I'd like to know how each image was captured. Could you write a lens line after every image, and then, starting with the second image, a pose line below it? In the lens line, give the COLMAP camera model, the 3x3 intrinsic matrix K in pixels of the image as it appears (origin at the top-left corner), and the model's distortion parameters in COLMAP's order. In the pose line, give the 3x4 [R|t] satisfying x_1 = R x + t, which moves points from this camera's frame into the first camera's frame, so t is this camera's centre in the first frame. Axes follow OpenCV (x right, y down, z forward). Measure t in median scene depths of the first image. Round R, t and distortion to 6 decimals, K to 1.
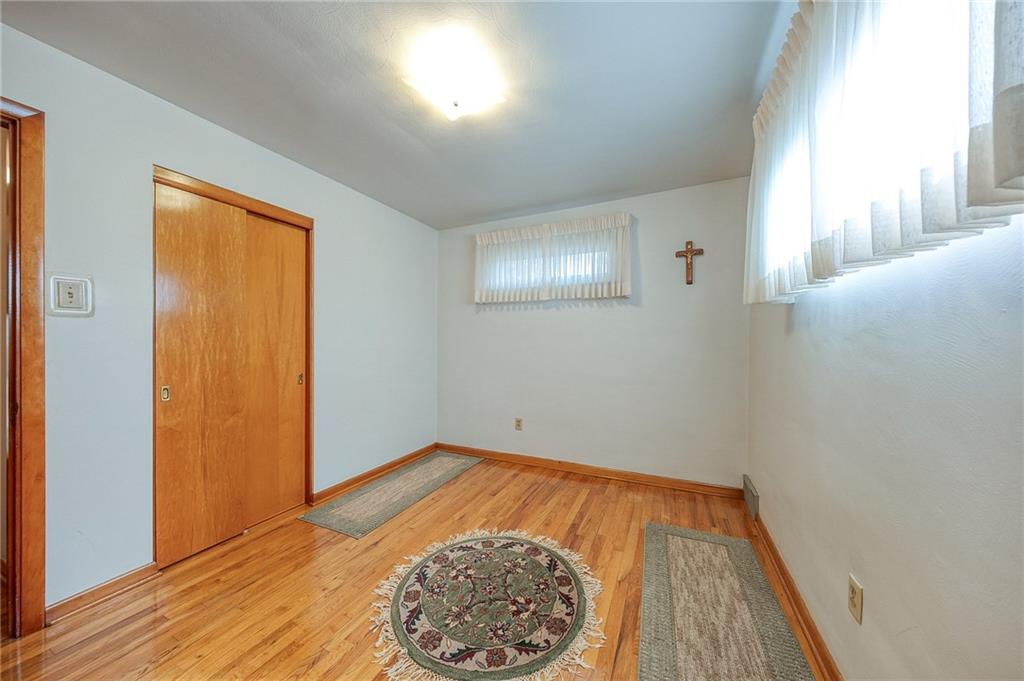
lens RADIAL K [[339.2, 0, 504.8], [0, 339.2, 343.0], [0, 0, 1]] dist [-0.001598, -0.002140]
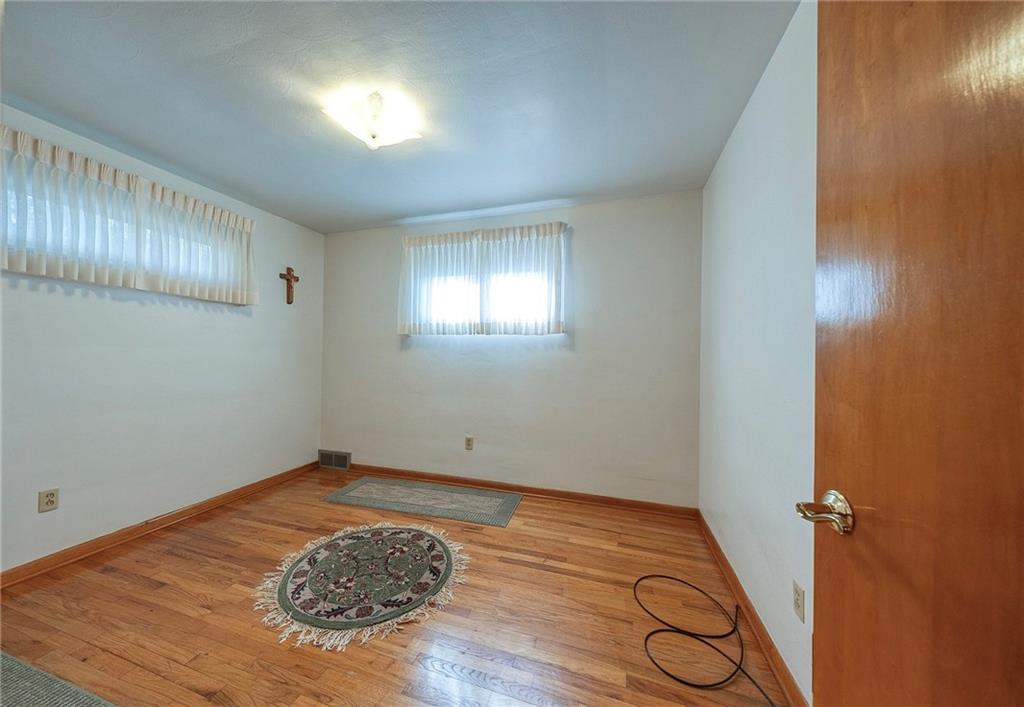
lens RADIAL K [[351.9, 0, 505.1], [0, 351.9, 356.1], [0, 0, 1]] dist [-0.000769, 0.000000]
pose [[-0.134275, -0.004789, 0.990933, -0.997707], [-0.005377, 0.999977, 0.004104, -0.000934], [-0.990930, -0.004777, -0.134298, 0.549041]]
